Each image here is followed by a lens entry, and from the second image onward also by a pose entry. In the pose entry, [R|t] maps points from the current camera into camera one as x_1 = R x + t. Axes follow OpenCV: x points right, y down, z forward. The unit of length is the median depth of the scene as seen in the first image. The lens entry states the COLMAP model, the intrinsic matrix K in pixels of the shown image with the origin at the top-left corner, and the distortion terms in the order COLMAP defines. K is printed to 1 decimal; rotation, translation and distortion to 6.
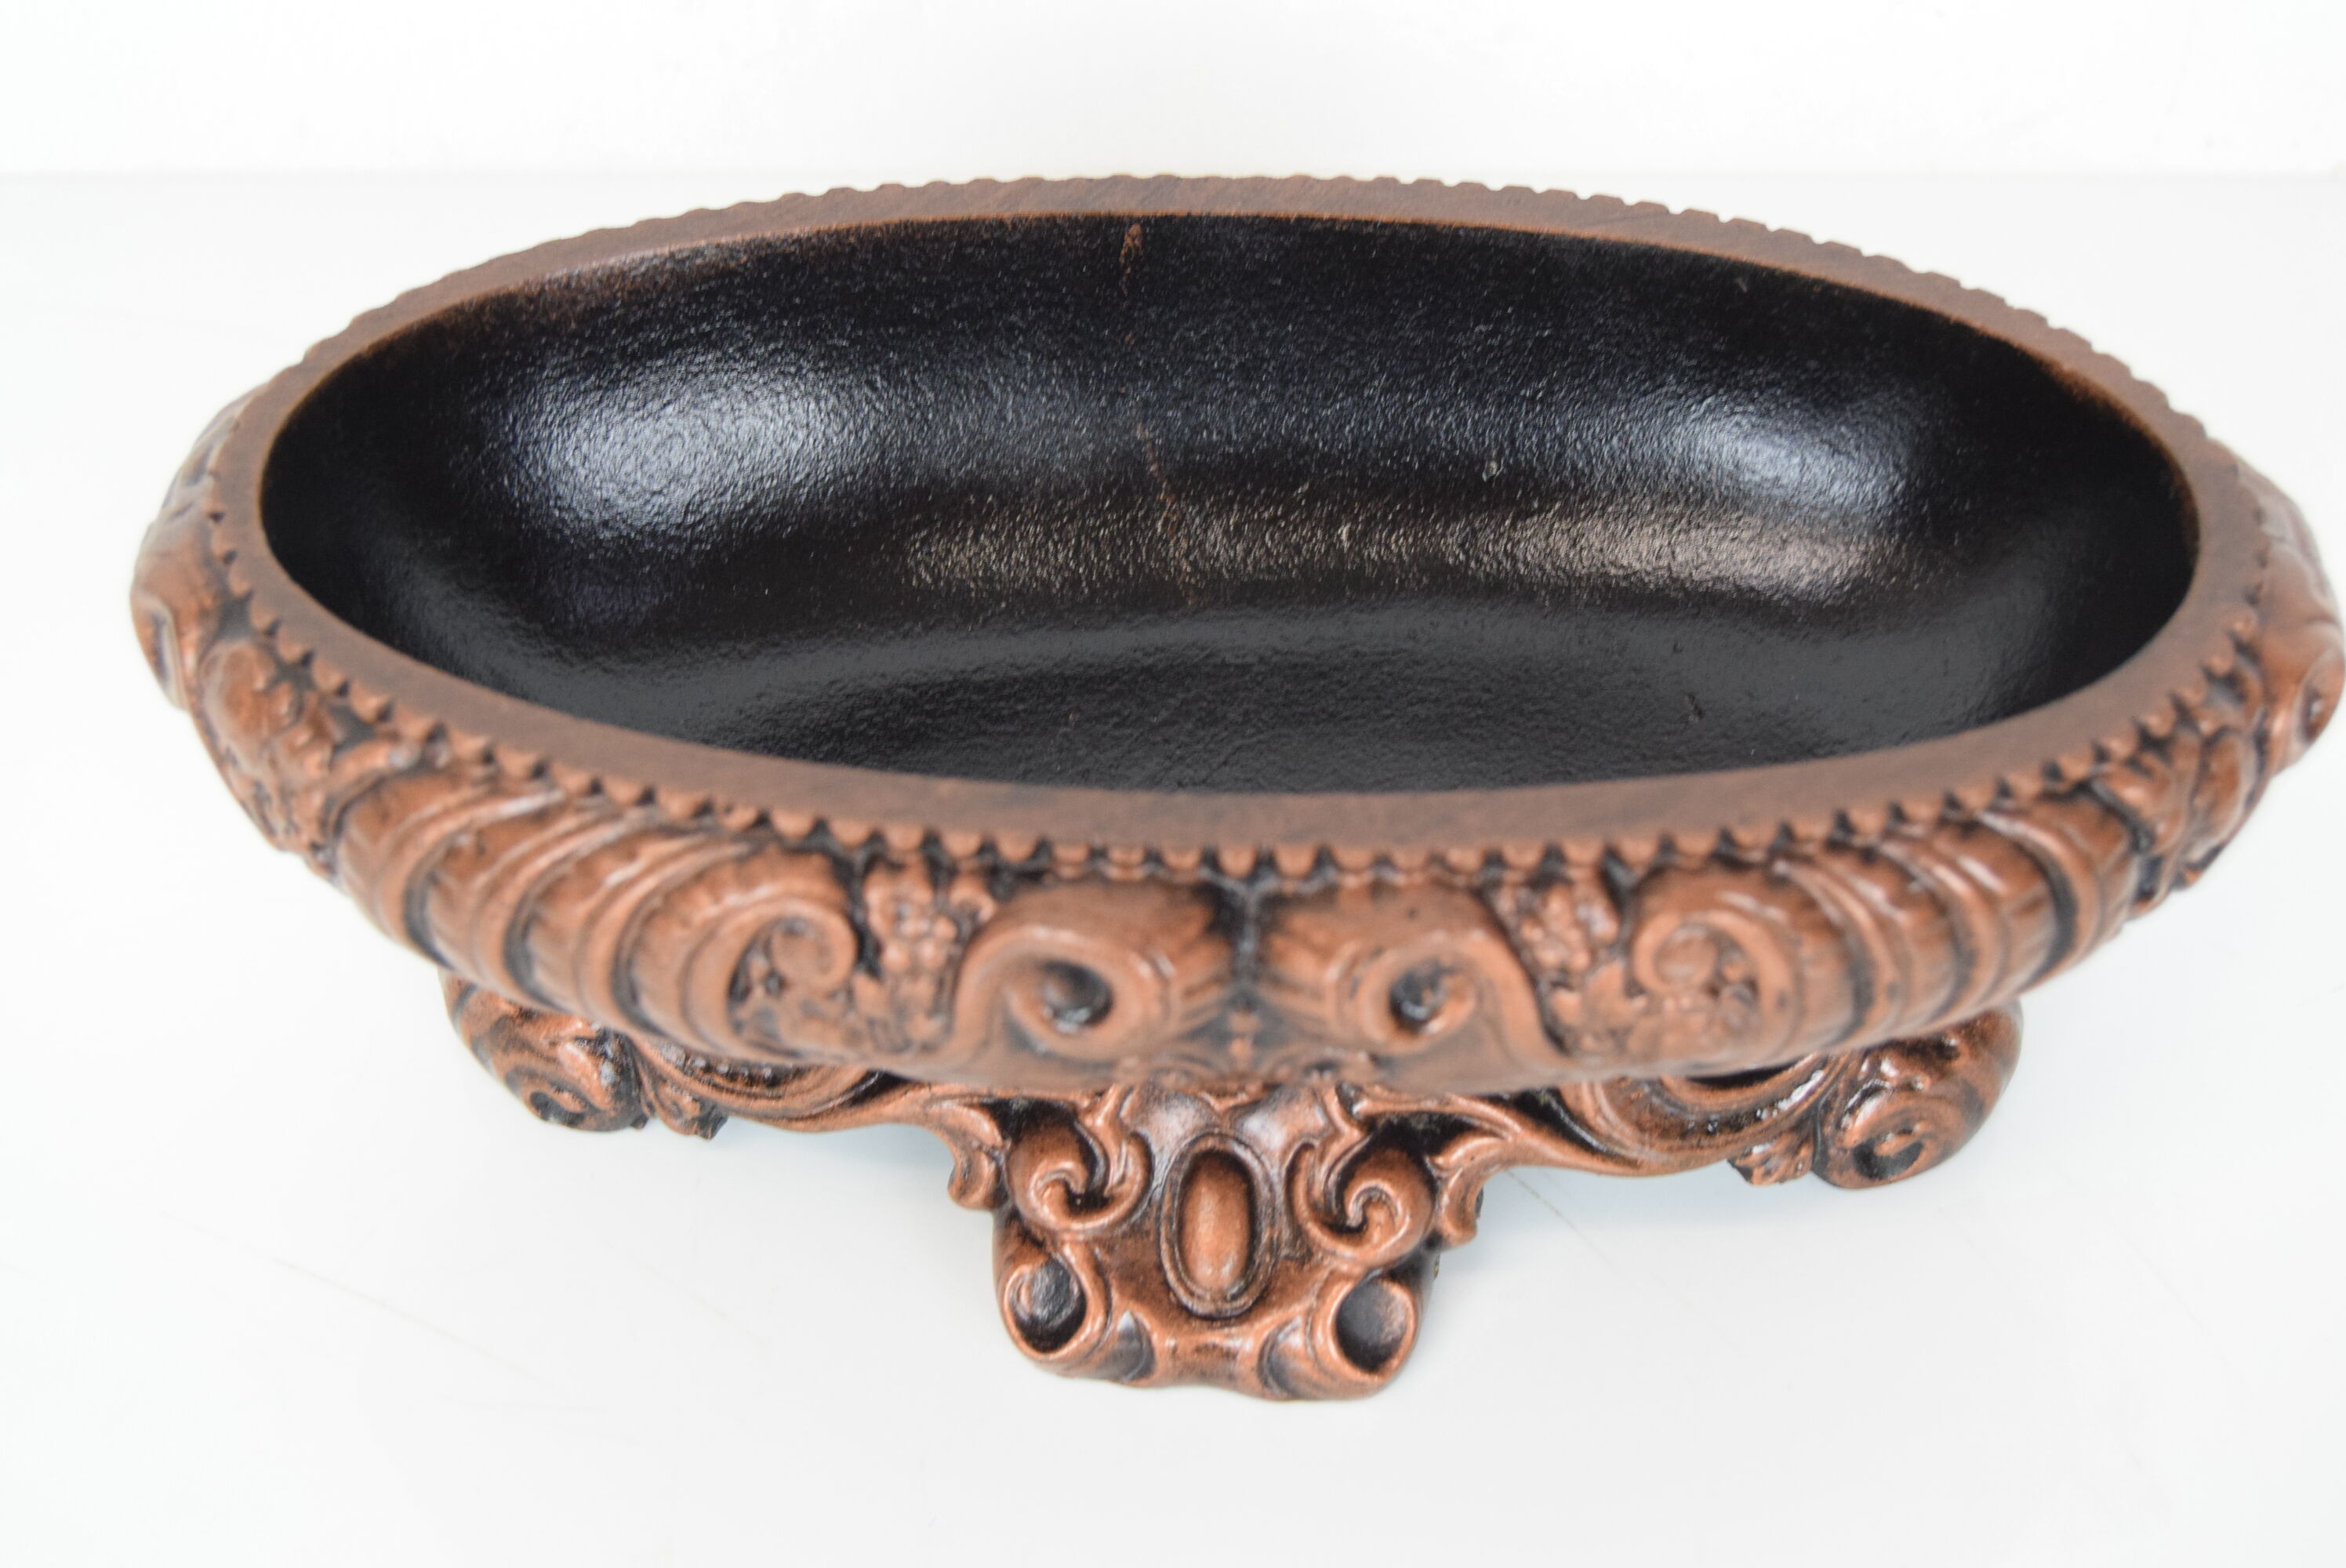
lens RADIAL K [[3741.4, 0, 1190.7], [0, 3741.4, 776.8], [0, 0, 1]] dist [0.253325, 0.000000]
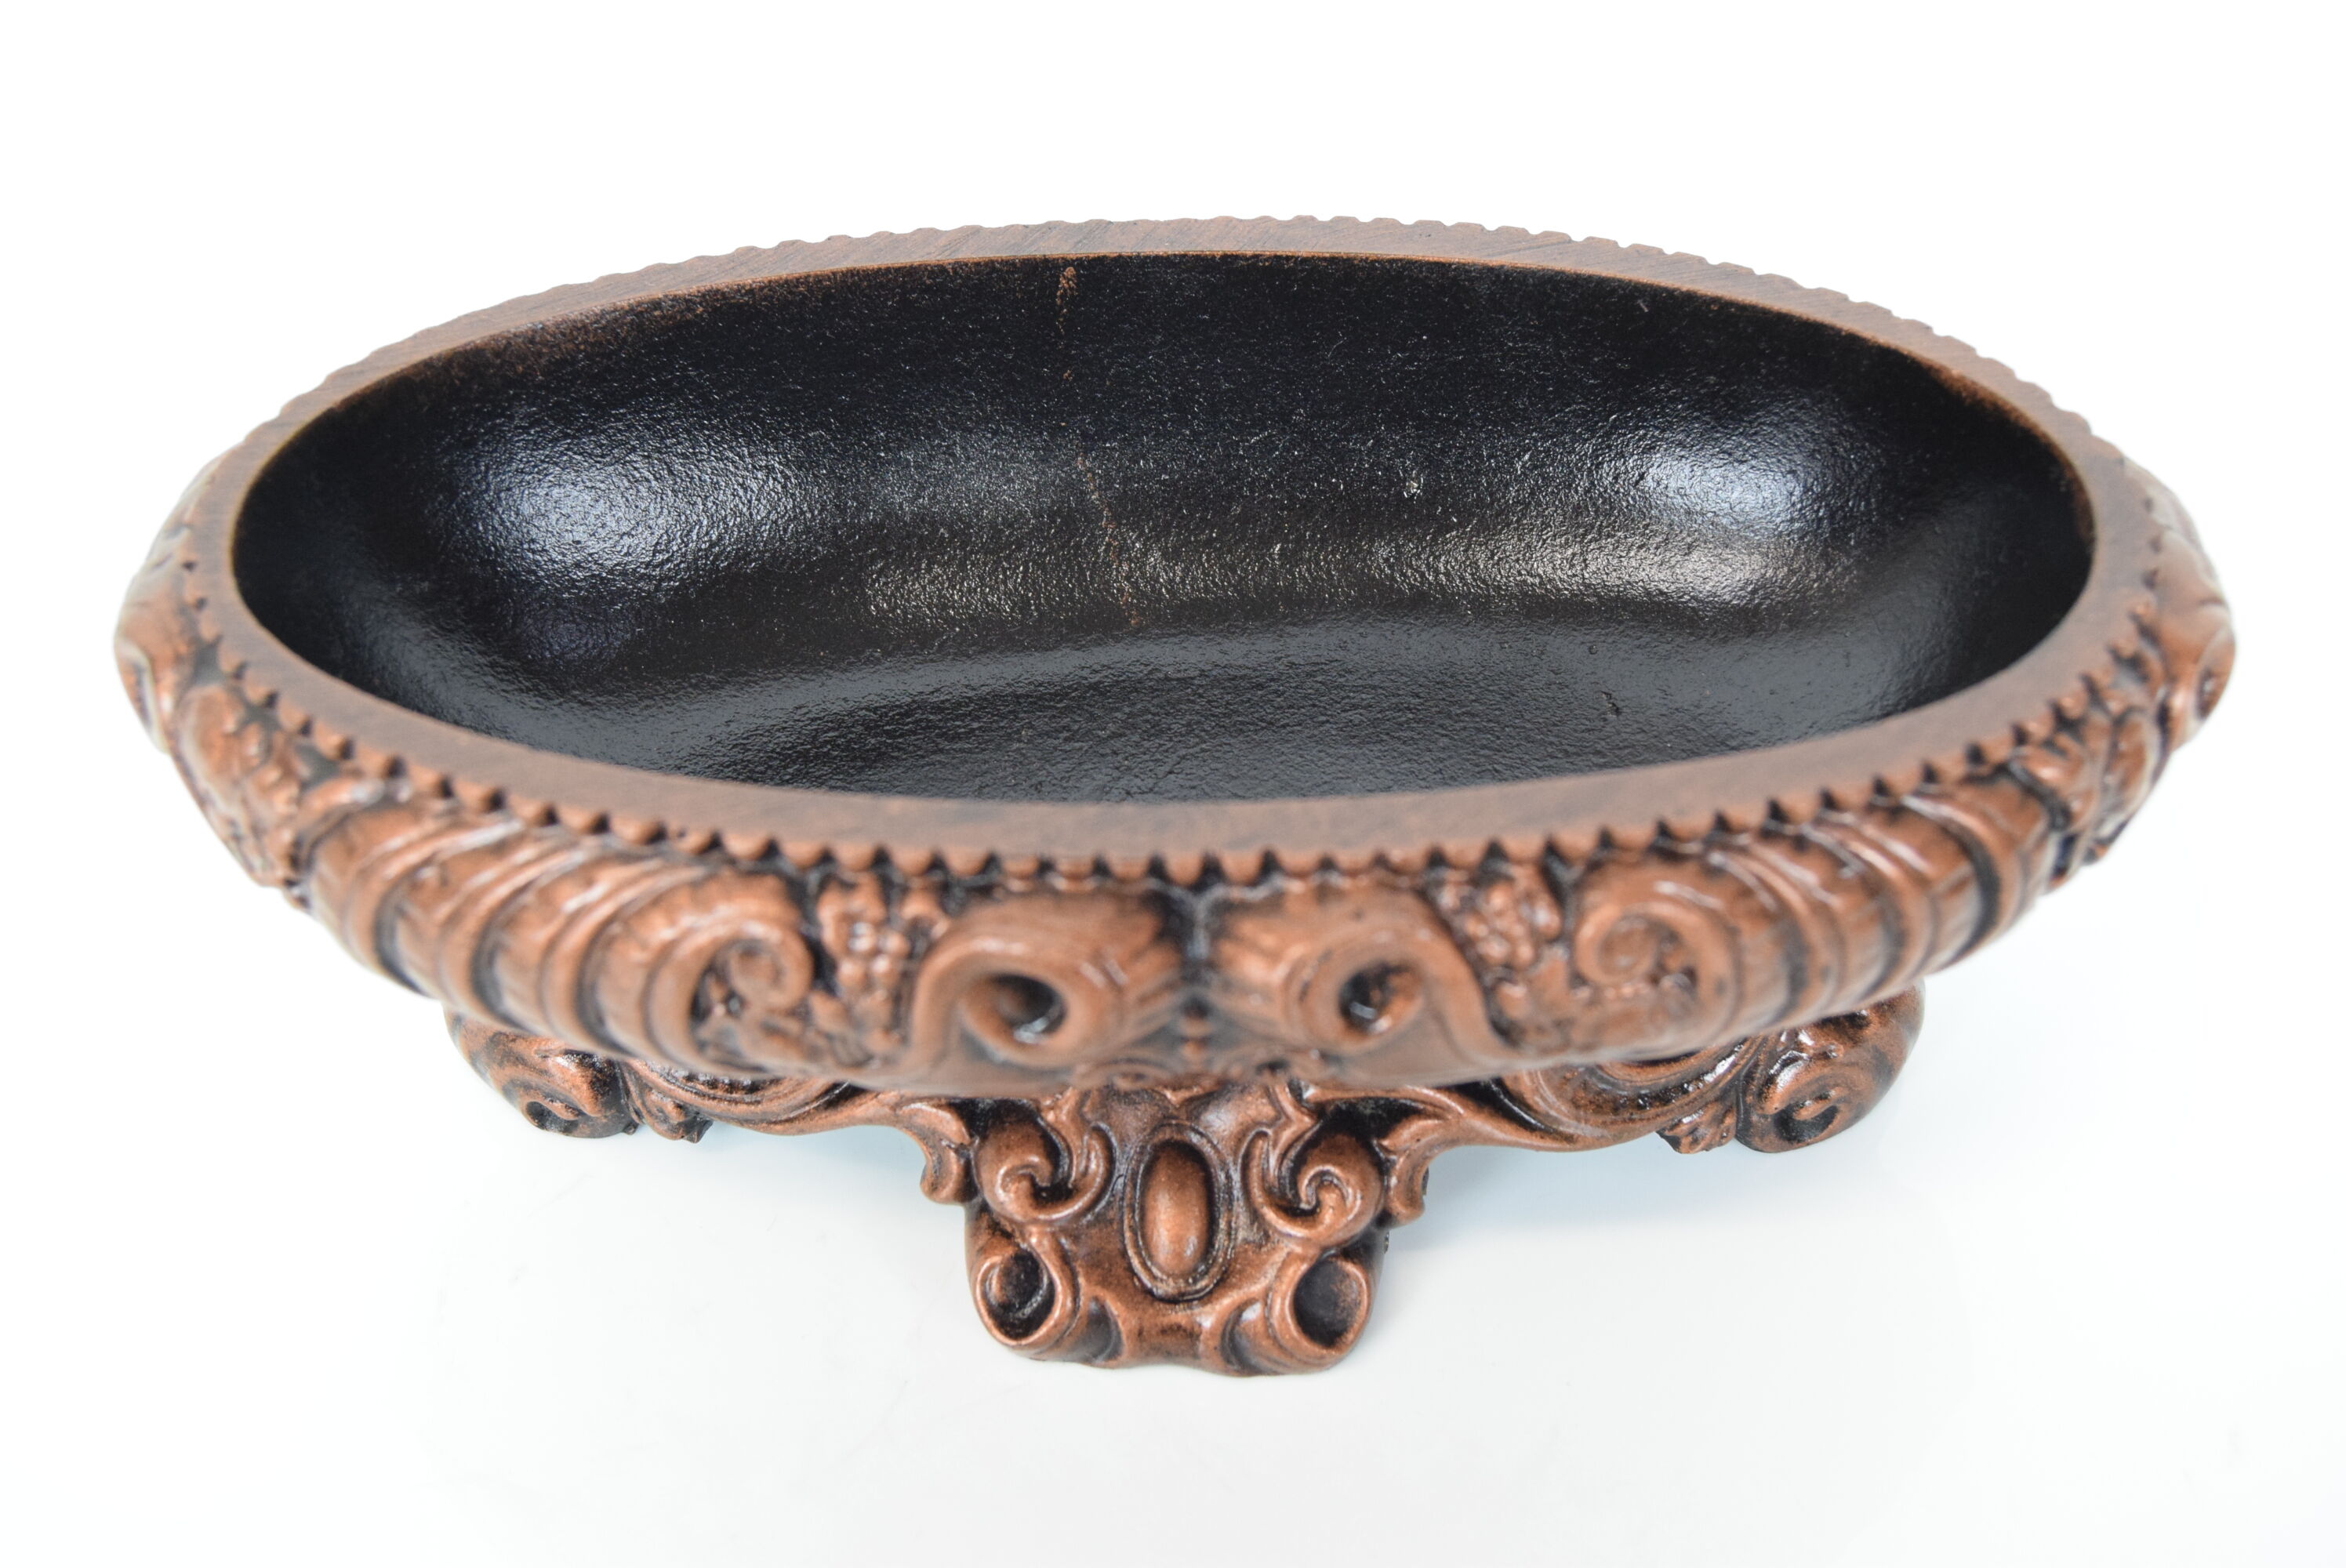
lens RADIAL K [[2933.5, 0, 1172.6], [0, 2933.5, 784.6], [0, 0, 1]] dist [0.119883, 0.000000]
pose [[0.999454, -0.032322, 0.006857, 0.003995], [0.032316, 0.999477, 0.001021, -0.000953], [-0.006887, -0.000799, 0.999976, 0.177066]]
